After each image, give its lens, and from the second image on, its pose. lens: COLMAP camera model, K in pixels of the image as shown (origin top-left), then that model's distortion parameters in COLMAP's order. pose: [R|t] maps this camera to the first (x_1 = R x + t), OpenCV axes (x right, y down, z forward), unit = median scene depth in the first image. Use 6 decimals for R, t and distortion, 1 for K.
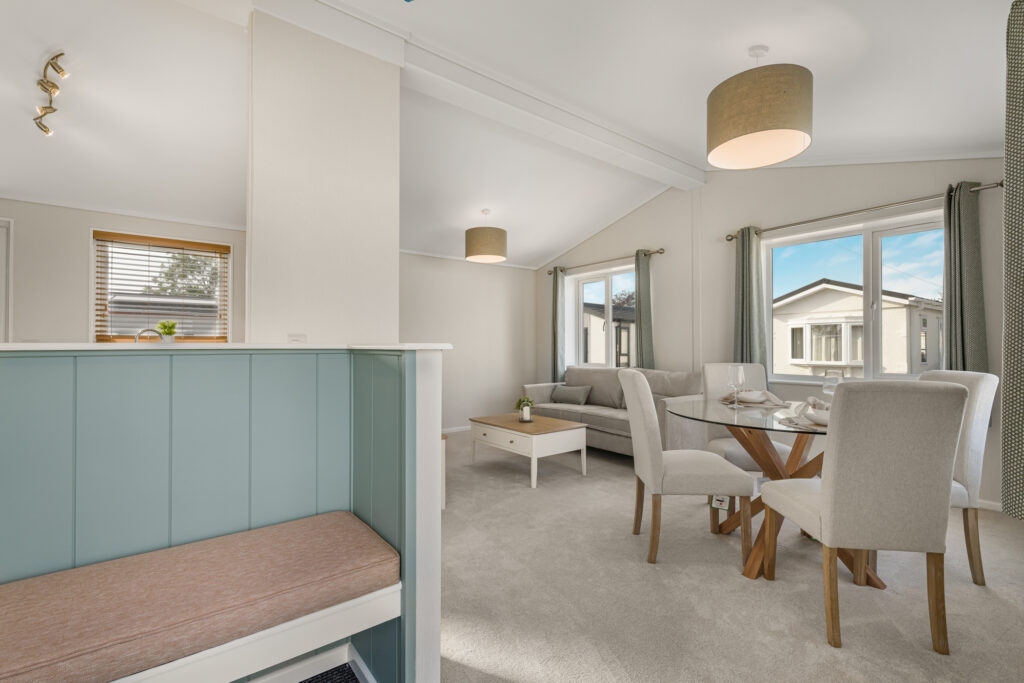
lens RADIAL K [[456.3, 0, 499.9], [0, 456.3, 346.1], [0, 0, 1]] dist [-0.001346, -0.000465]
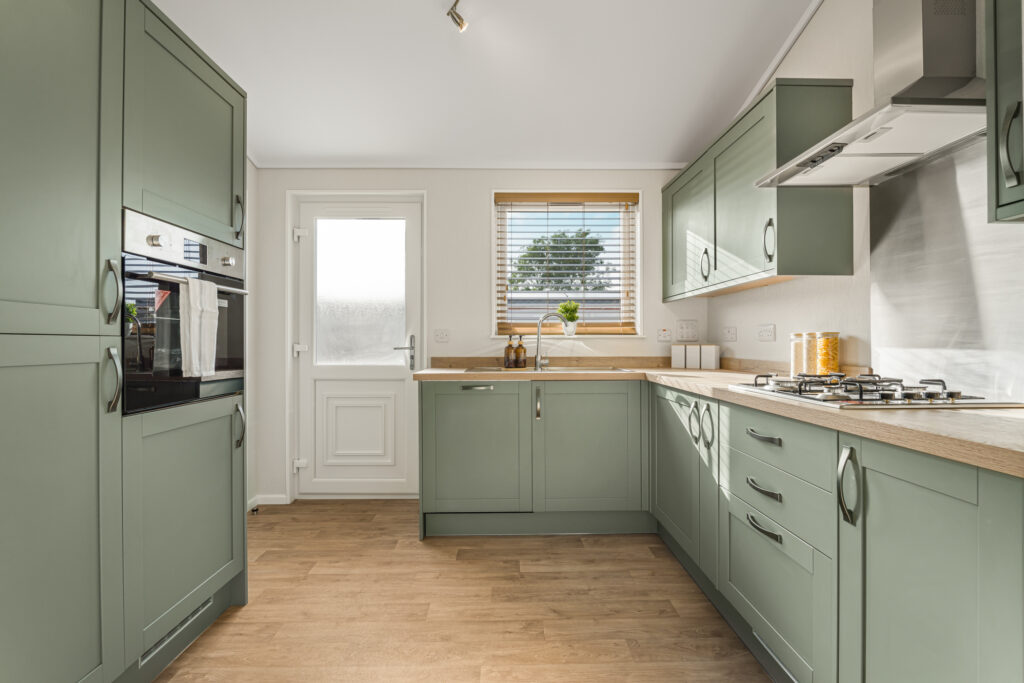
lens RADIAL K [[456.3, 0, 514.0], [0, 456.3, 344.4], [0, 0, 1]] dist [-0.001346, -0.000465]
pose [[0.814190, 0.002634, -0.580593, -0.368878], [0.004056, 0.999940, 0.010224, 0.006122], [0.580585, -0.010679, 0.814130, 0.334458]]
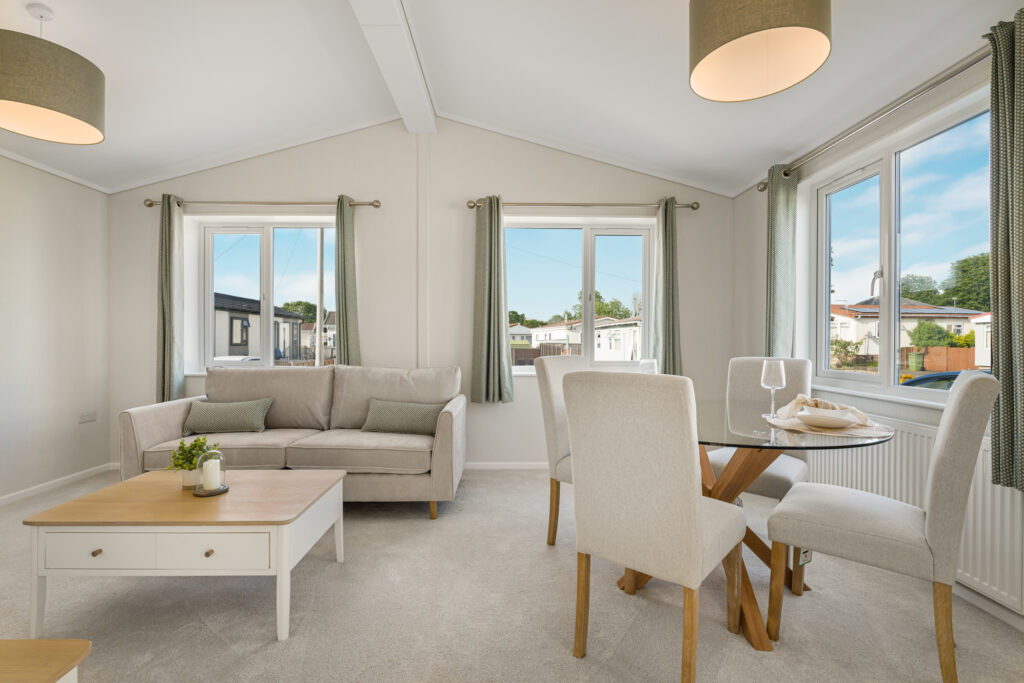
lens RADIAL K [[456.3, 0, 517.5], [0, 456.3, 346.8], [0, 0, 1]] dist [-0.001346, -0.000465]
pose [[0.578445, -0.008004, 0.815682, -0.138068], [-0.006561, 0.999874, 0.014464, 0.009095], [-0.815695, -0.013718, 0.578320, 0.474231]]
